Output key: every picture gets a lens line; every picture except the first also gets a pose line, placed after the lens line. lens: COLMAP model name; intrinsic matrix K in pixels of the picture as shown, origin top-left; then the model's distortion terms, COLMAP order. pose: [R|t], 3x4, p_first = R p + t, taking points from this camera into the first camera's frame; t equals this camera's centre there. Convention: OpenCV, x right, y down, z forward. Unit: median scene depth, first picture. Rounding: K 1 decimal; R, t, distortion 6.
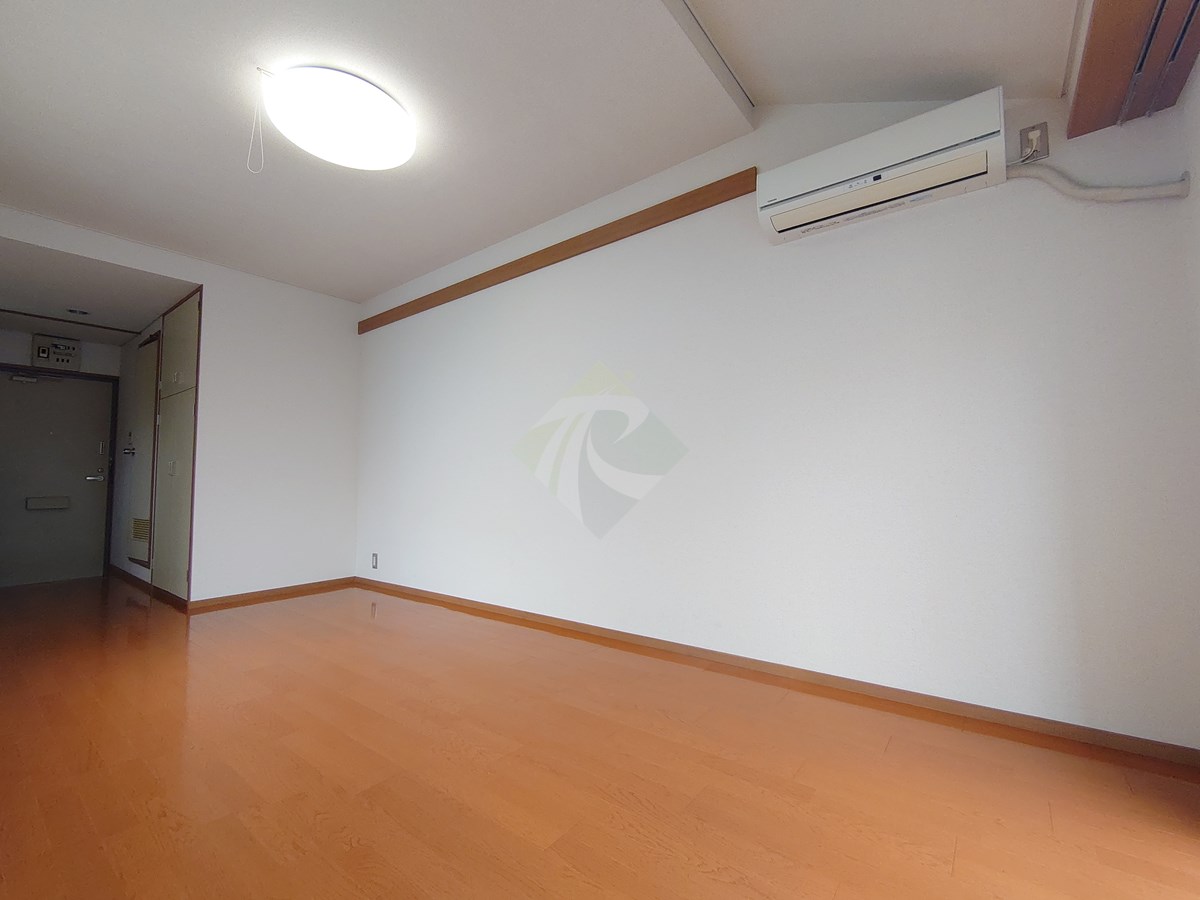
lens RADIAL K [[513.1, 0, 597.8], [0, 513.1, 451.9], [0, 0, 1]] dist [-0.003550, 0.000698]
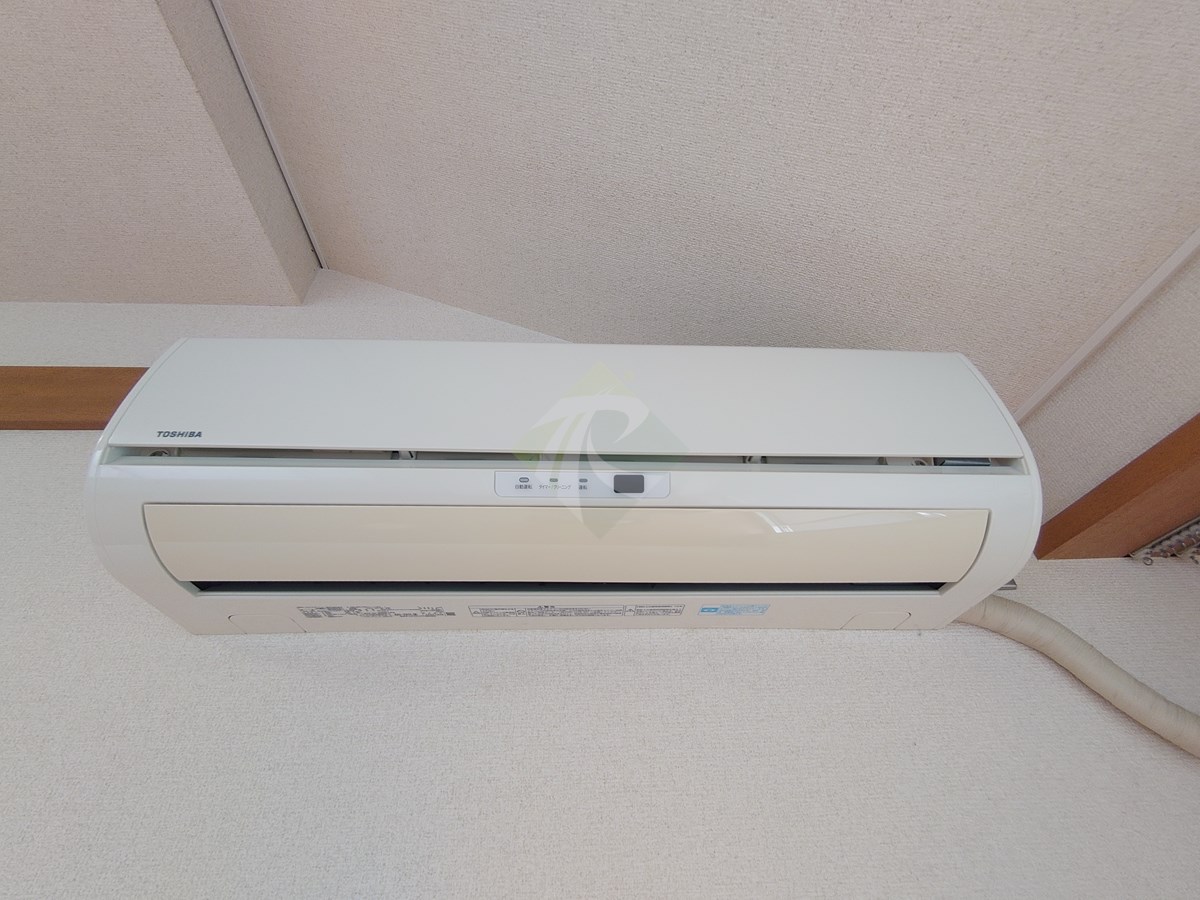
lens RADIAL K [[513.1, 0, 596.6], [0, 513.1, 448.4], [0, 0, 1]] dist [-0.003550, 0.000698]
pose [[0.758873, 0.392983, 0.519303, 0.396761], [-0.010602, 0.804758, -0.593509, -0.399619], [-0.651152, 0.444892, 0.614876, 0.837859]]
